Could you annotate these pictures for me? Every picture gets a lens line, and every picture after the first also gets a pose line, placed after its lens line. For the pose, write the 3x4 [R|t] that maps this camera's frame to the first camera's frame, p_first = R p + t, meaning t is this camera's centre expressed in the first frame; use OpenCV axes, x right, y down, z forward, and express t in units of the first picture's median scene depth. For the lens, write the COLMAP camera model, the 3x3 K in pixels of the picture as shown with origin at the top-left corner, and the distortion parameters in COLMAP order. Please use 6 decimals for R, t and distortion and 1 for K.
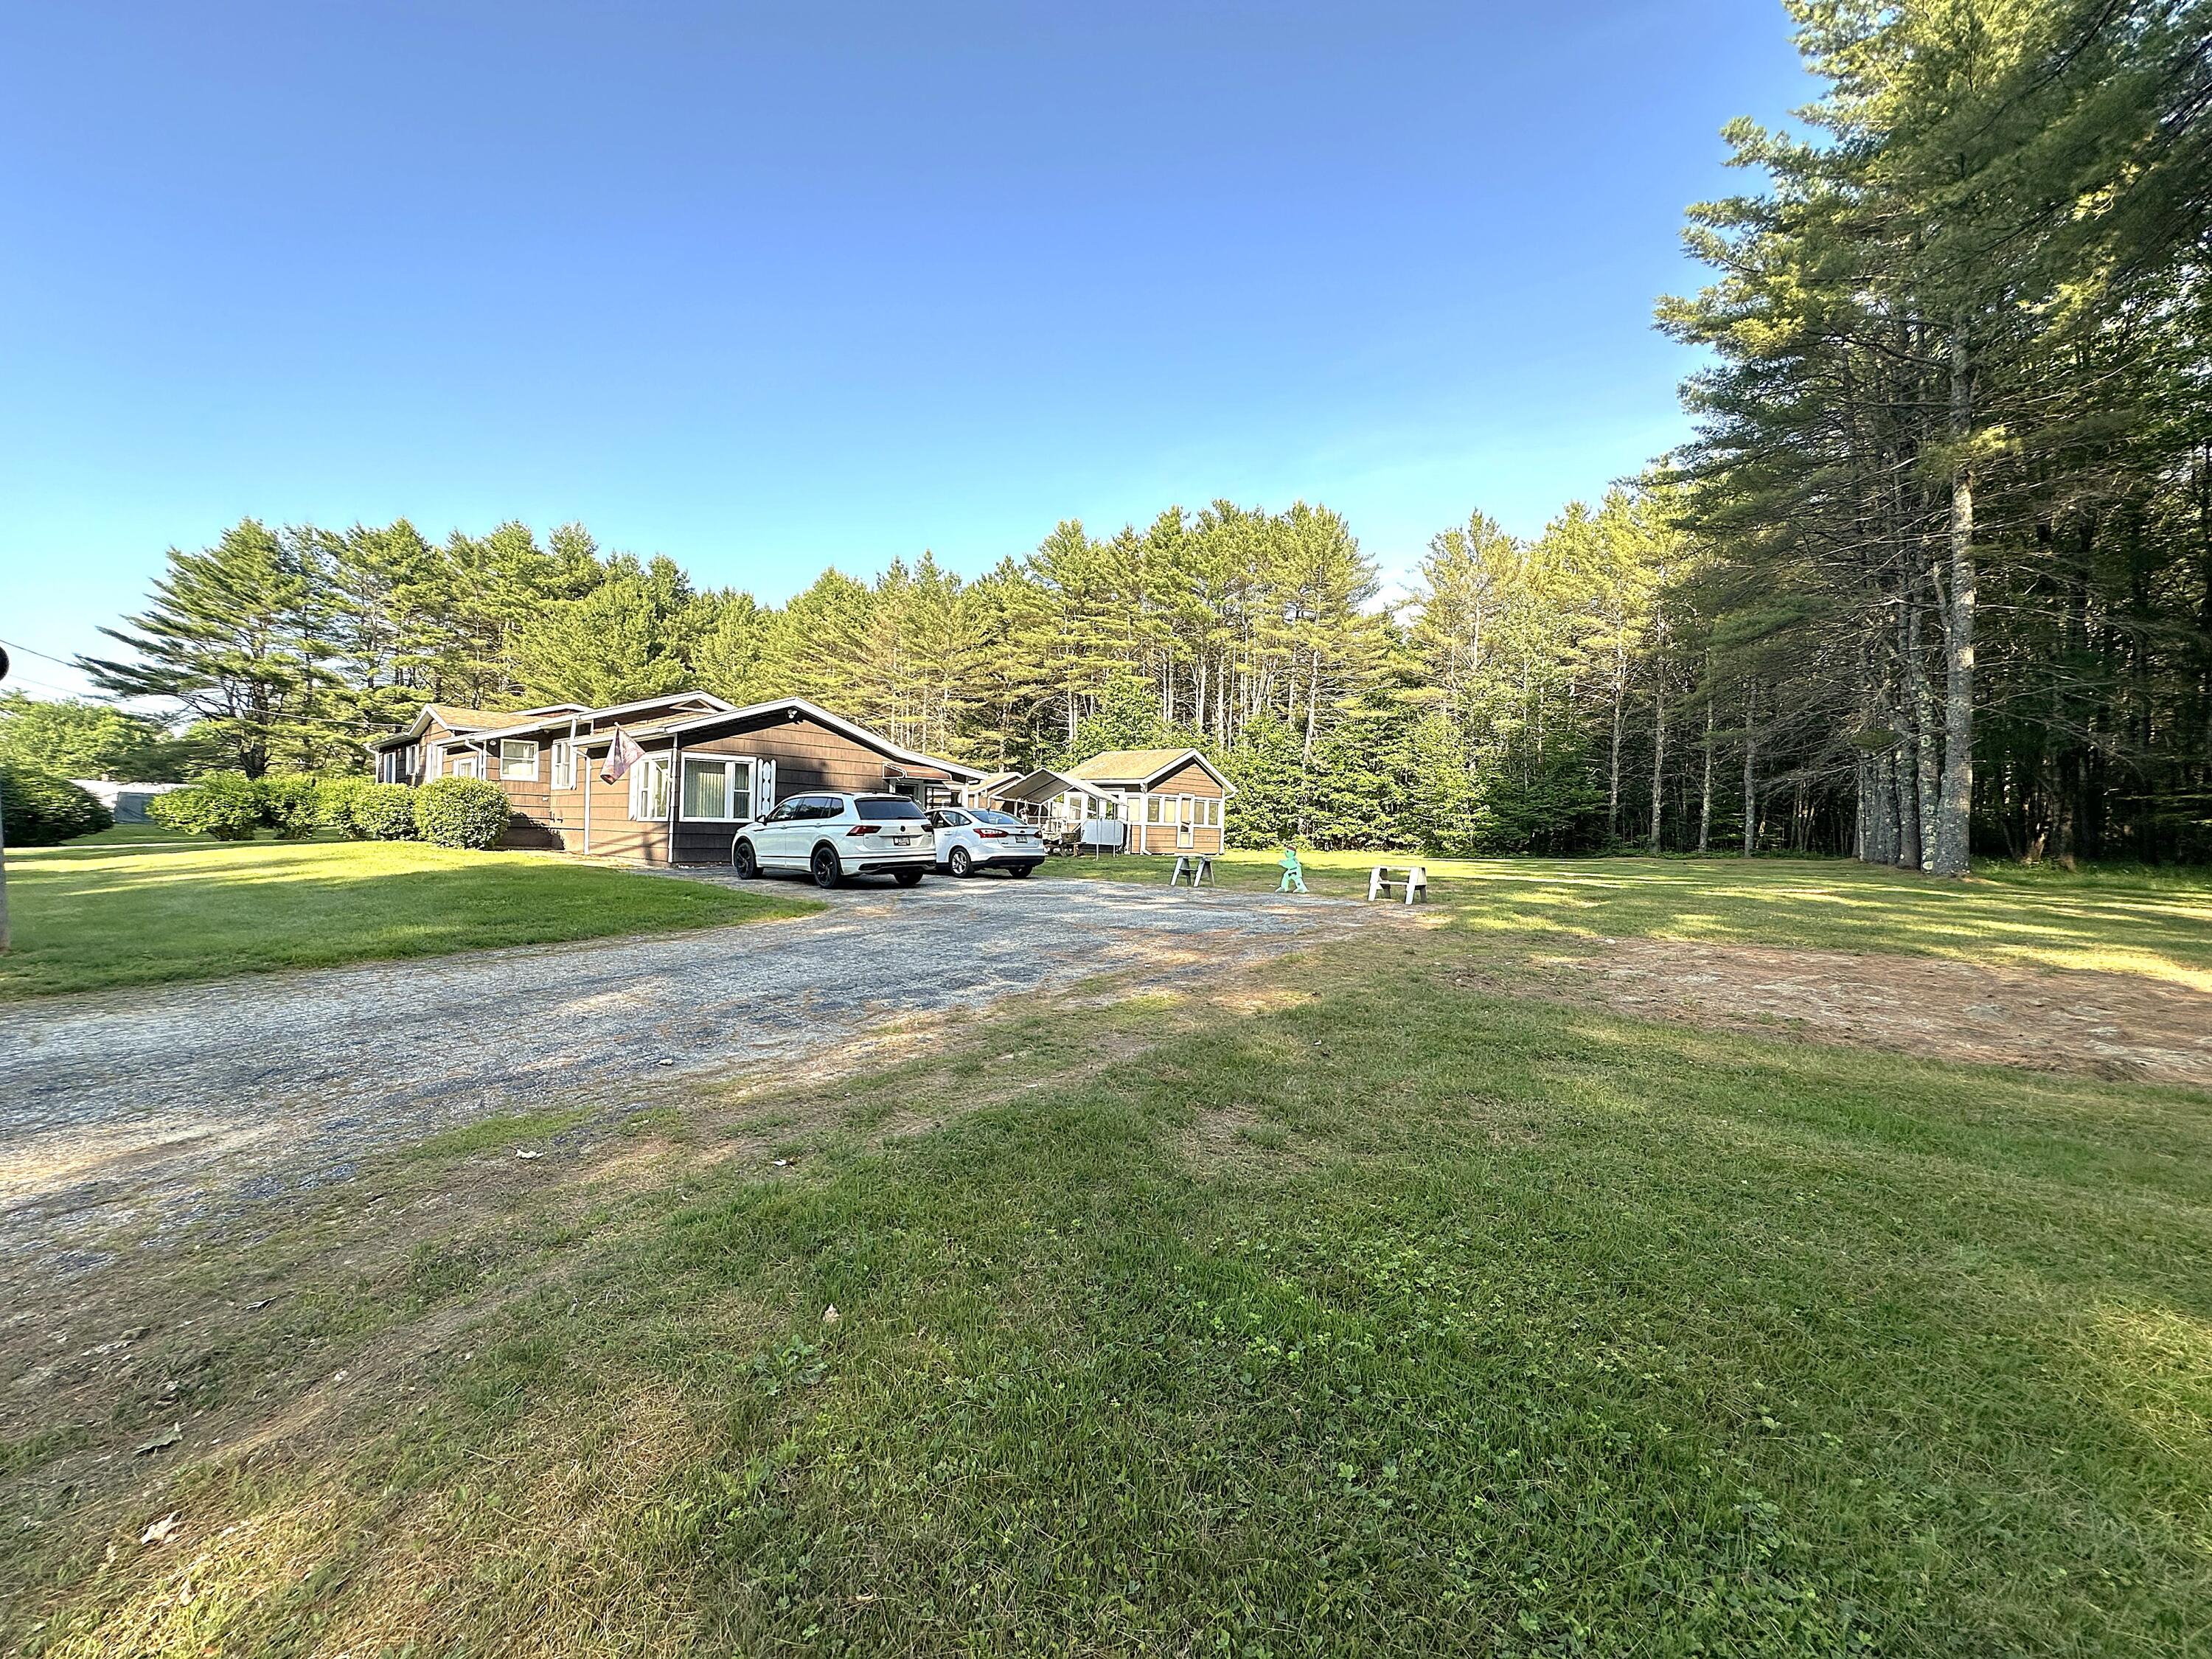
lens RADIAL K [[903.8, 0, 1104.0], [0, 903.8, 830.4], [0, 0, 1]] dist [0.013072, 0.000560]
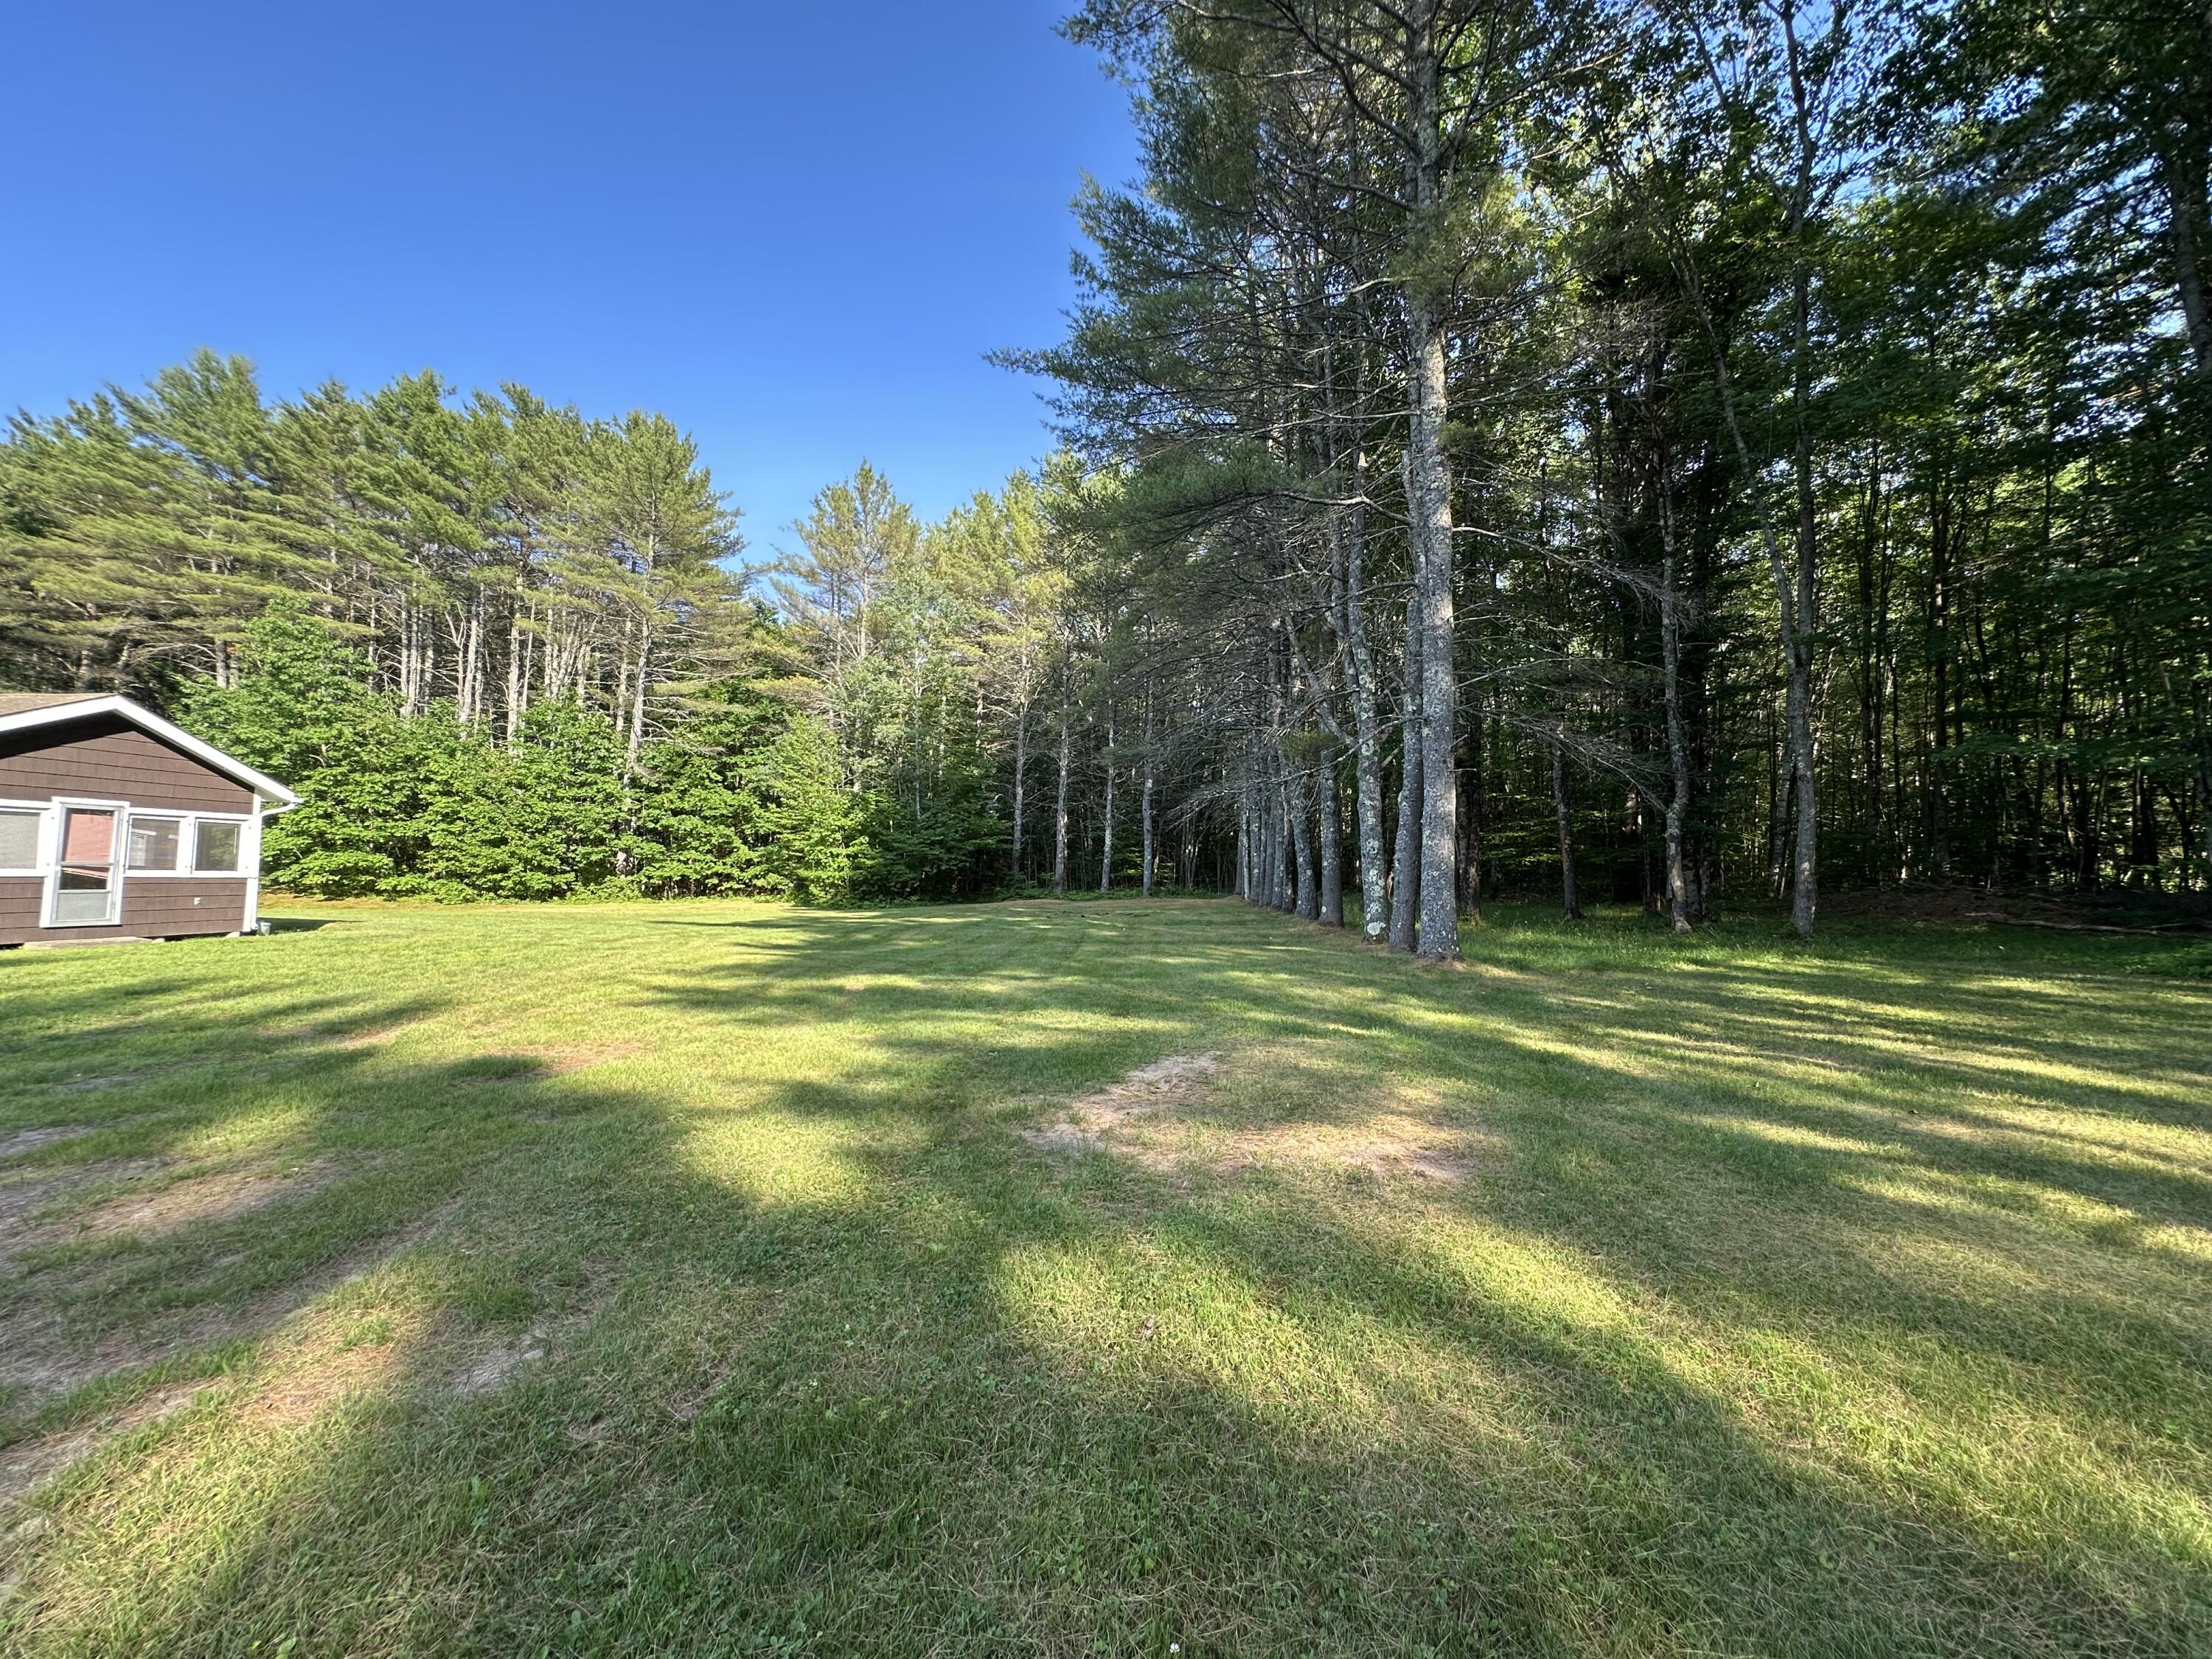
lens RADIAL K [[903.8, 0, 1096.2], [0, 903.8, 844.4], [0, 0, 1]] dist [0.013072, 0.000560]
pose [[0.841043, 0.006396, 0.540931, 0.152322], [0.004237, 0.999822, -0.018410, -0.005576], [-0.540952, 0.017775, 0.840865, 0.229810]]
